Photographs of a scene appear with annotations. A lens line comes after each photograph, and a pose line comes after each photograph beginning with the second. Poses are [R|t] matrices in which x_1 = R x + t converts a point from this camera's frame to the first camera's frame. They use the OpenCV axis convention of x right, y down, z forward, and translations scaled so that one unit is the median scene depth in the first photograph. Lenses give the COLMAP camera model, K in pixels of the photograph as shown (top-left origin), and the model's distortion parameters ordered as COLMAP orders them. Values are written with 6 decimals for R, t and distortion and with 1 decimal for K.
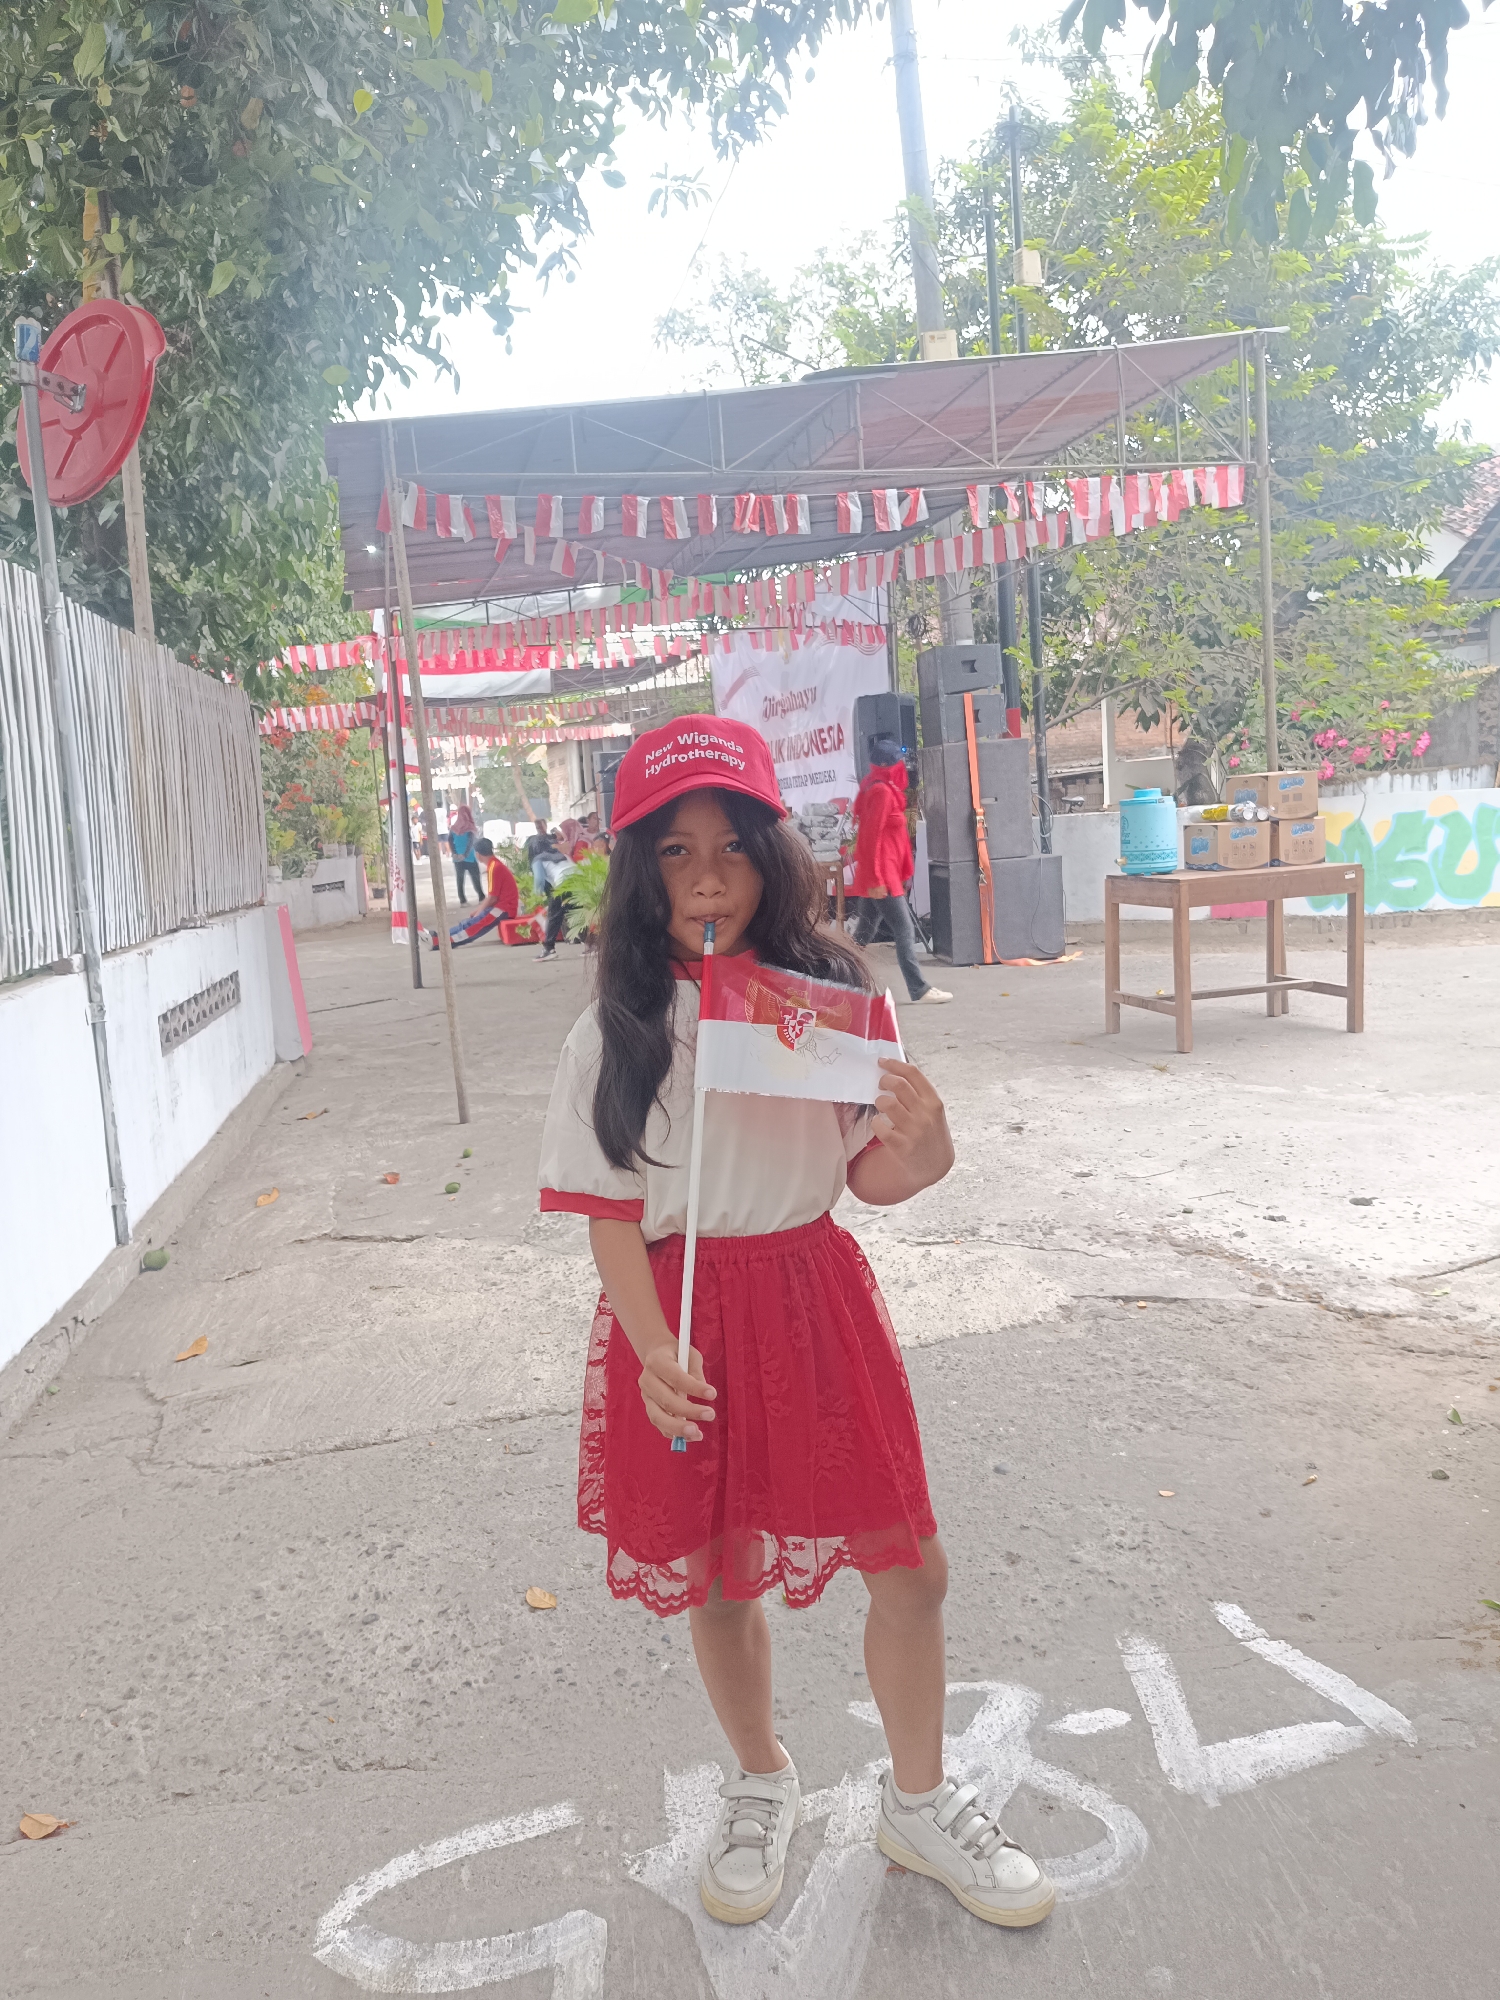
lens RADIAL K [[1384.3, 0, 741.2], [0, 1384.3, 1003.1], [0, 0, 1]] dist [0.047360, -0.042991]
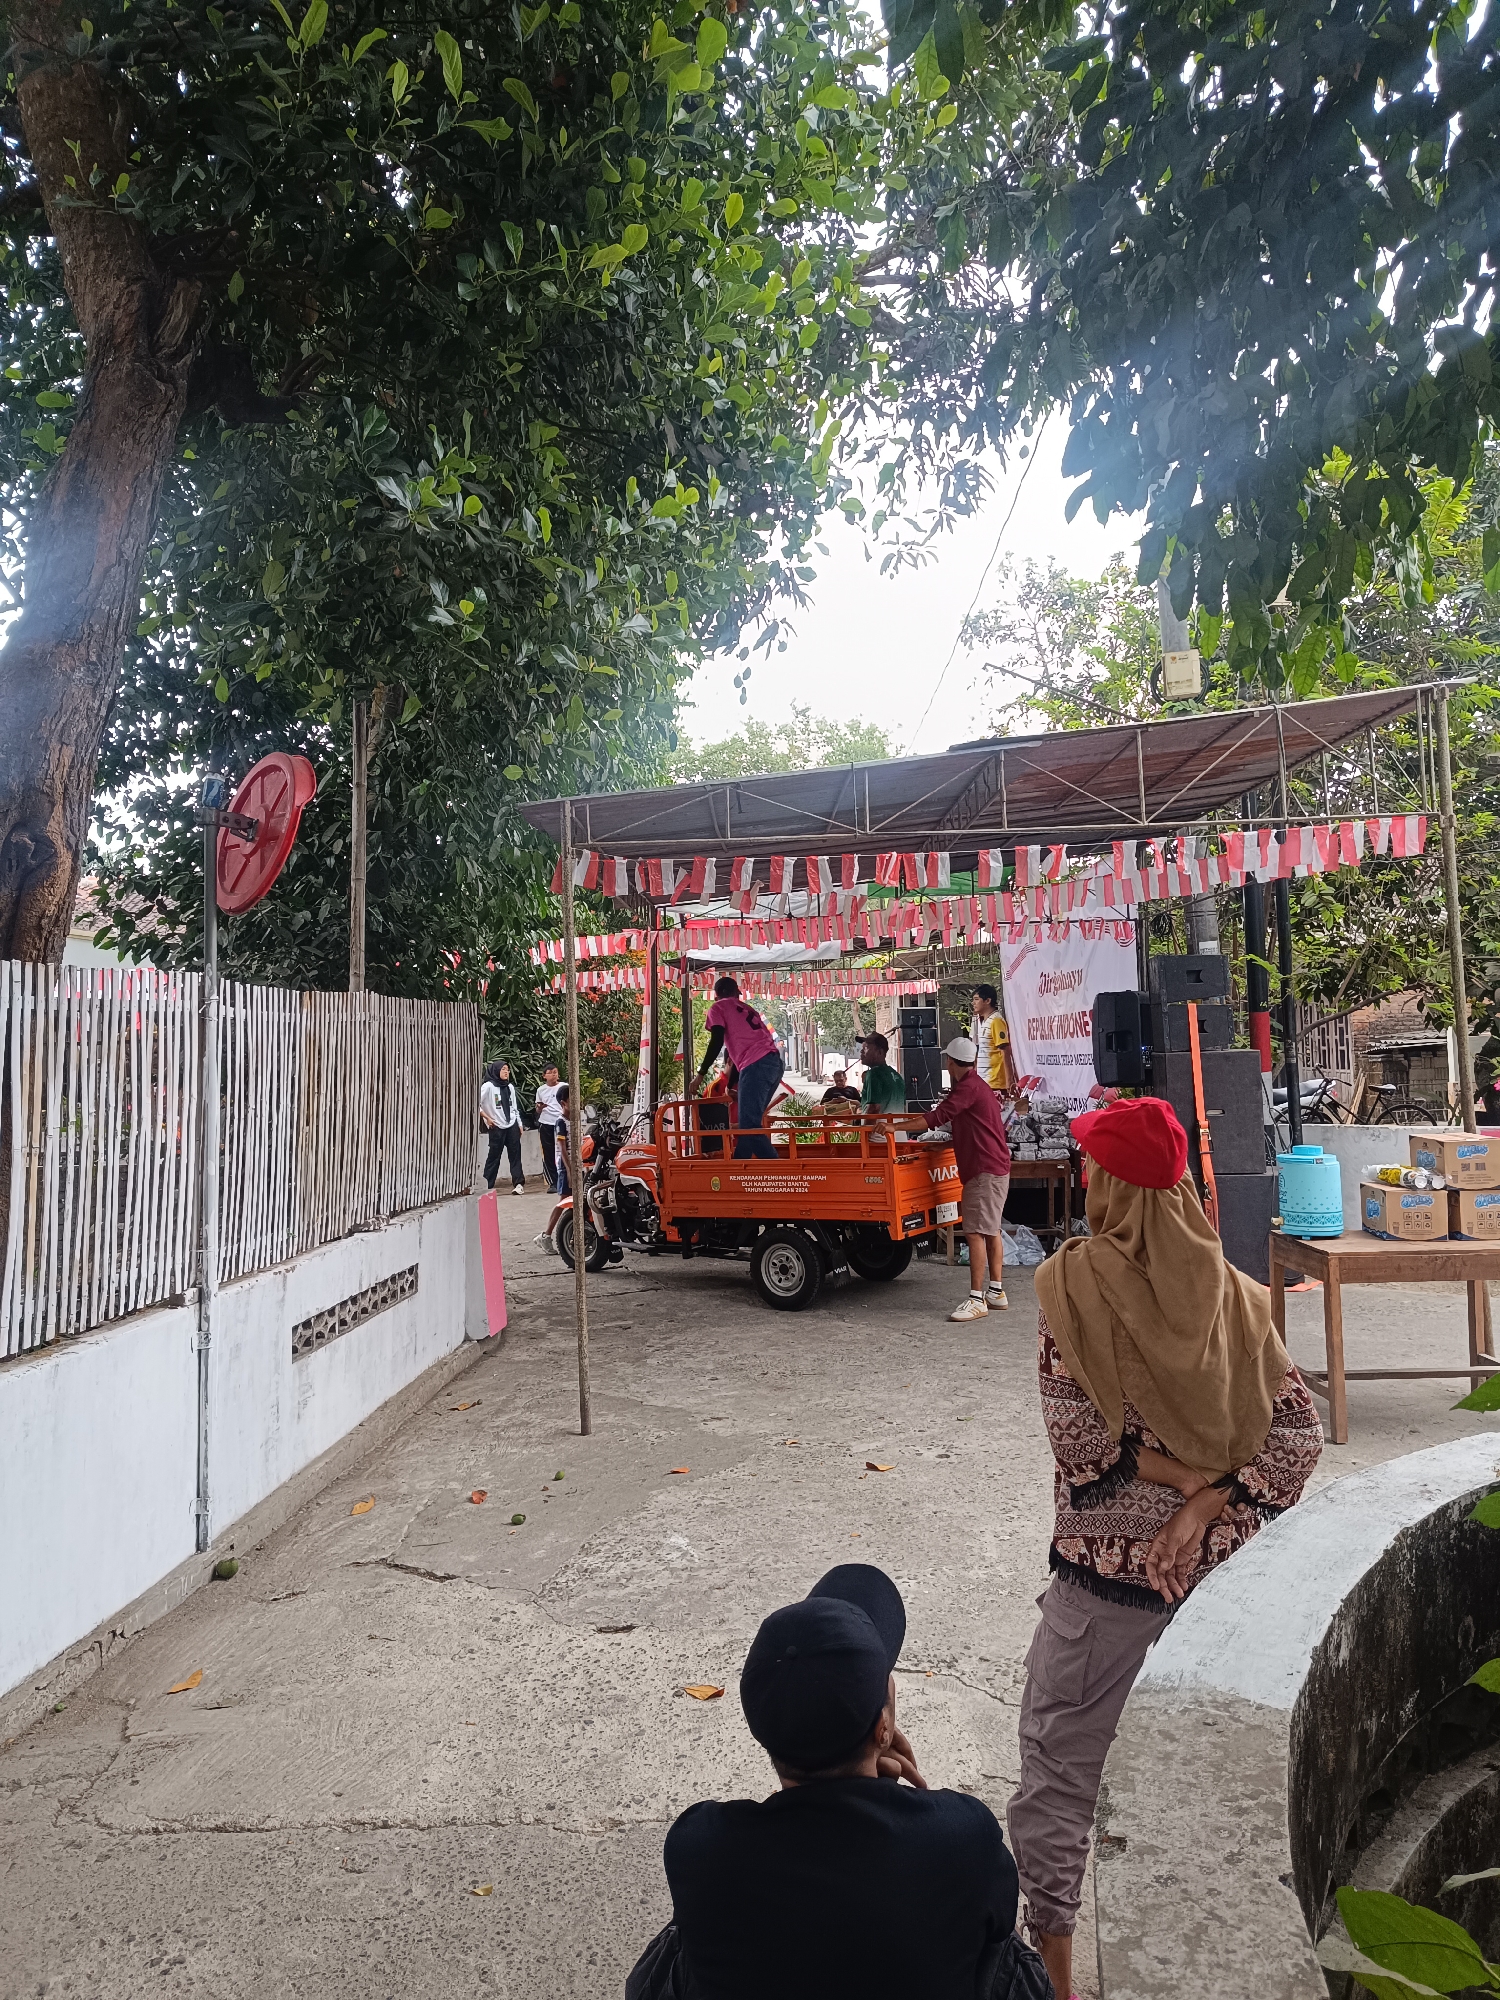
lens RADIAL K [[1384.3, 0, 762.5], [0, 1384.3, 990.3], [0, 0, 1]] dist [0.047360, -0.042991]
pose [[0.964227, 0.031393, -0.263213, 0.182091], [-0.072654, 0.986236, -0.148525, -0.091223], [0.254928, 0.162335, 0.953236, -0.019521]]
